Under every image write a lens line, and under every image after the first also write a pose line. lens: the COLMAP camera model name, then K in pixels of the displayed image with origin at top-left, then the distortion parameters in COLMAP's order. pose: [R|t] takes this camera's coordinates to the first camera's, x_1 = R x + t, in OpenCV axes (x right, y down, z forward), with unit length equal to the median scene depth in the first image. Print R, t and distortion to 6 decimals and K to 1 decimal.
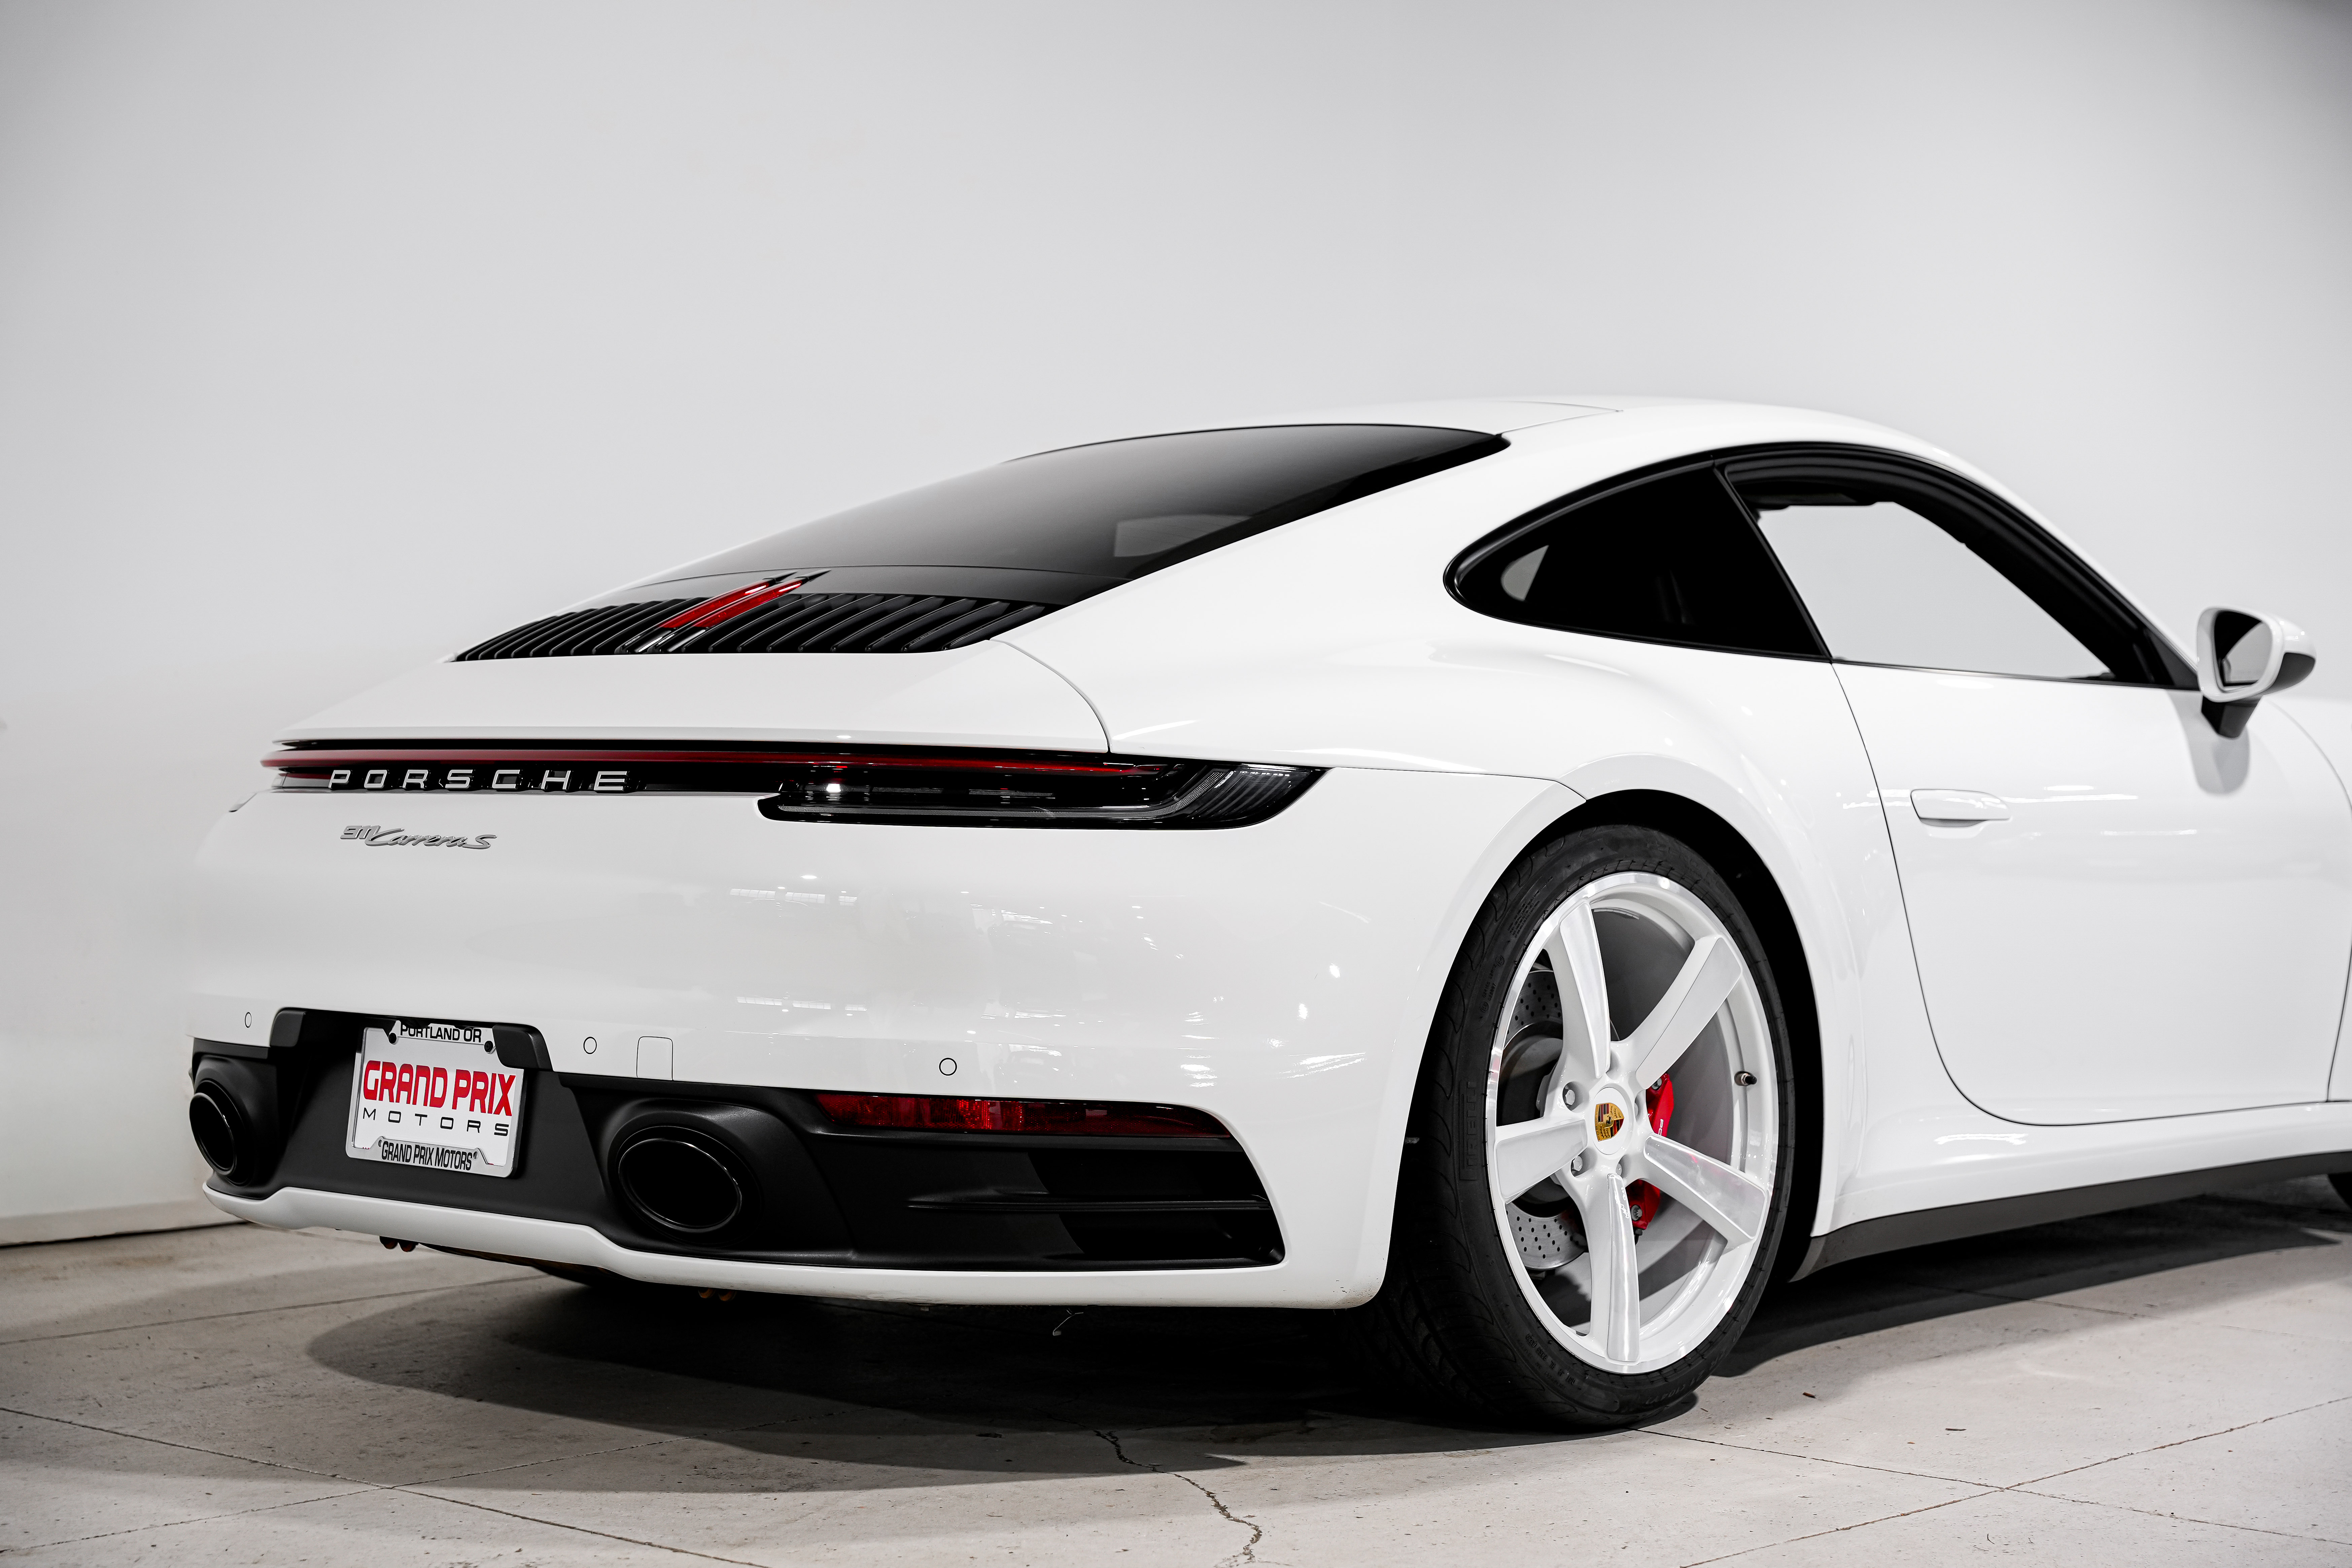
lens RADIAL K [[4023.2, 0, 1201.1], [0, 4023.2, 781.9], [0, 0, 1]] dist [-0.012279, 0.000000]
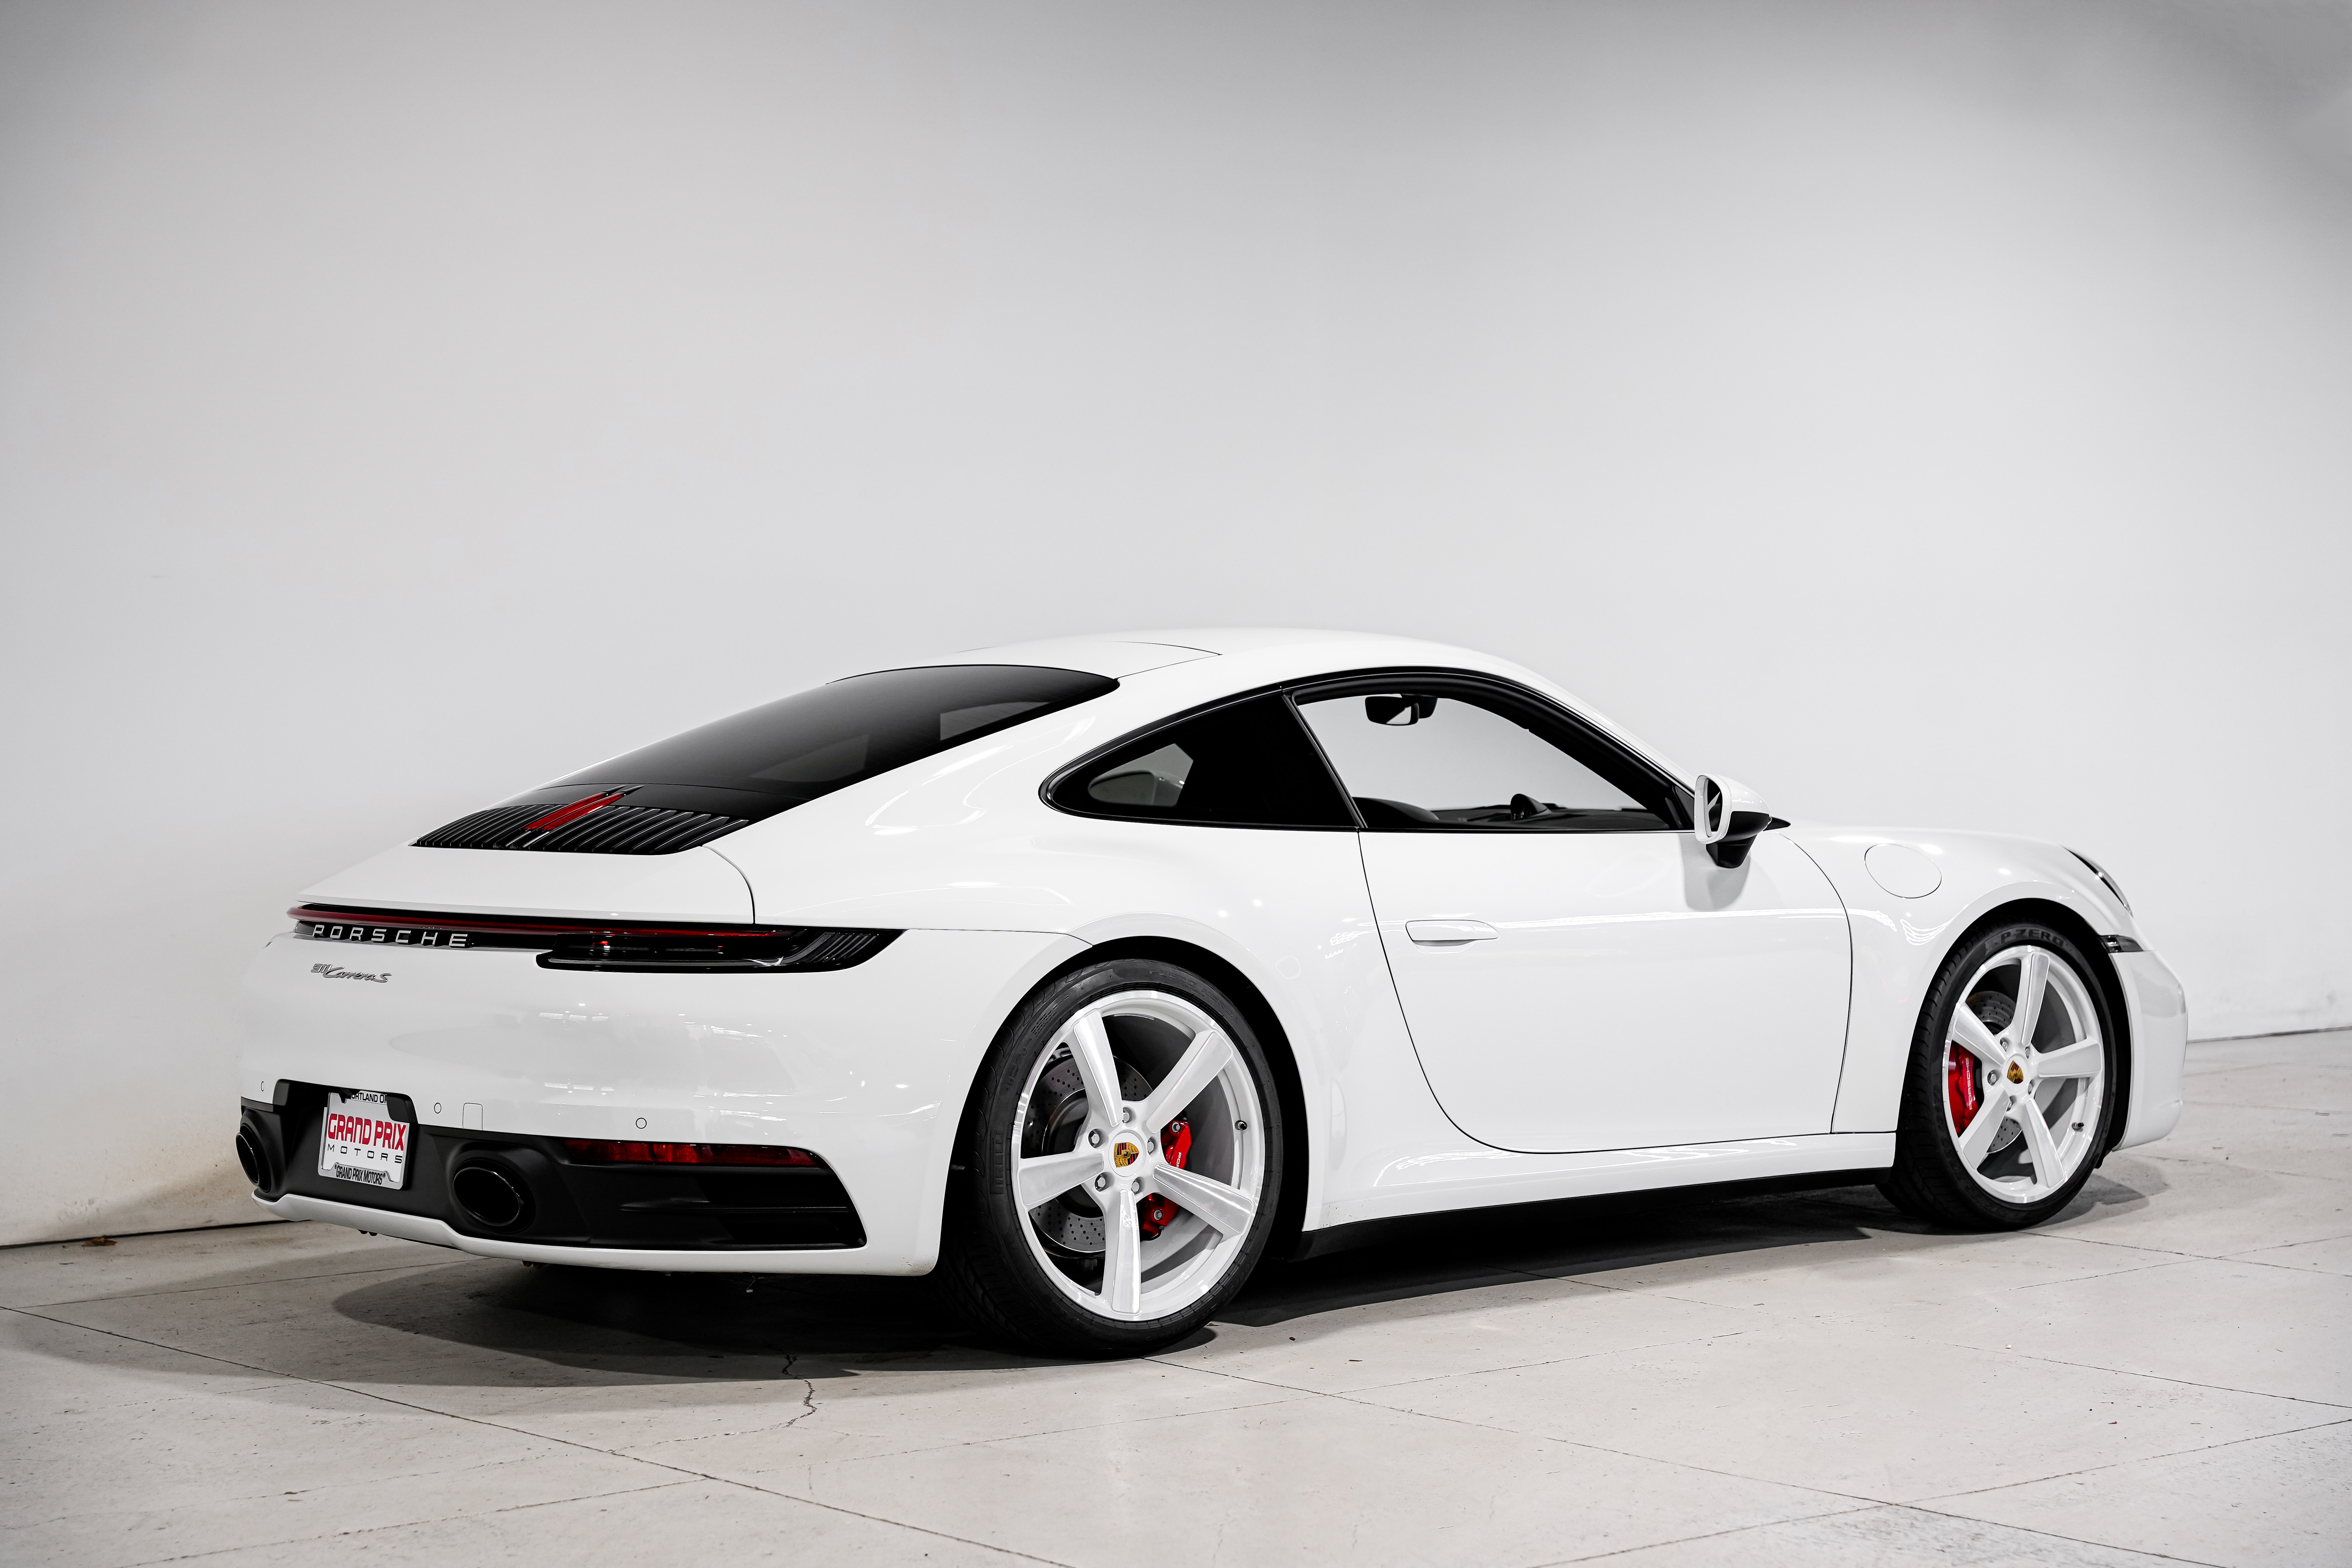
lens RADIAL K [[4305.9, 0, 1178.0], [0, 4305.9, 770.9], [0, 0, 1]] dist [-0.036154, 0.000000]
pose [[0.990175, -0.010039, -0.139472, 0.353191], [0.011043, 0.999918, 0.006424, -0.071122], [0.139397, -0.007901, 0.990205, -0.607210]]
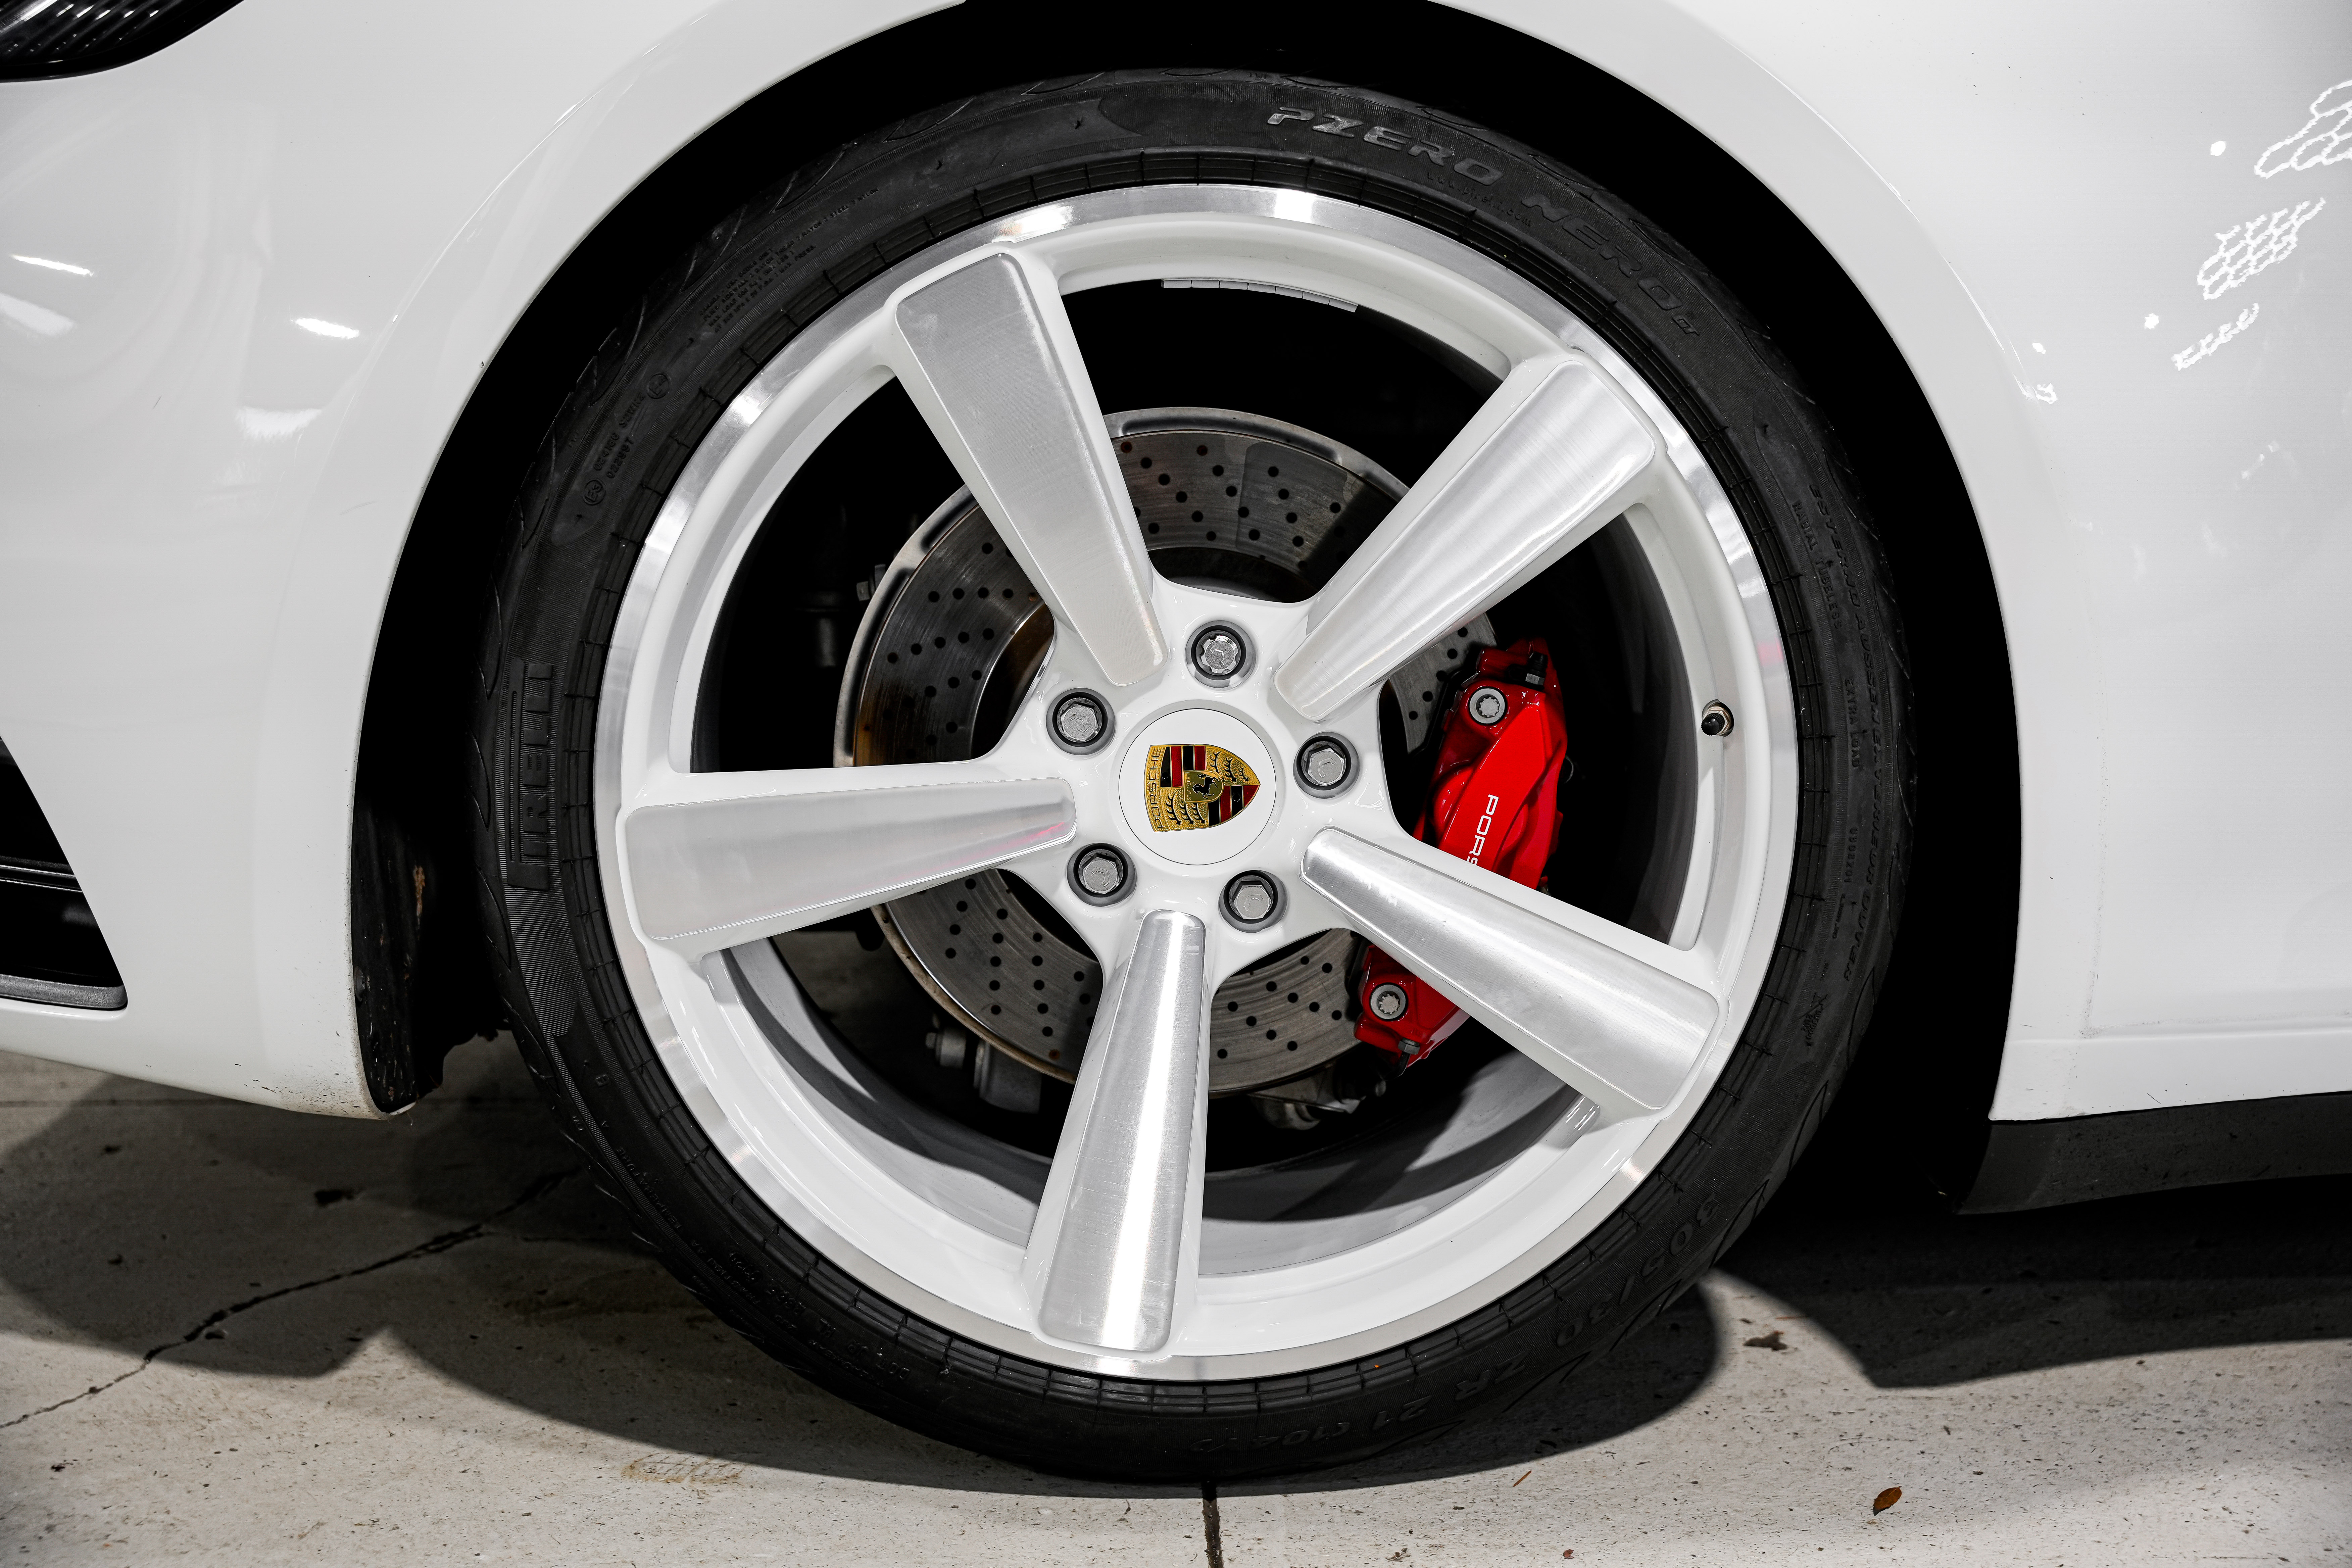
lens RADIAL K [[2876.9, 0, 1157.5], [0, 2876.9, 763.0], [0, 0, 1]] dist [-0.016937, 0.000000]
pose [[0.694746, 0.106356, -0.711348, 0.318904], [-0.000829, 0.989125, 0.147078, 0.037628], [0.719254, -0.101592, 0.687279, 0.800227]]
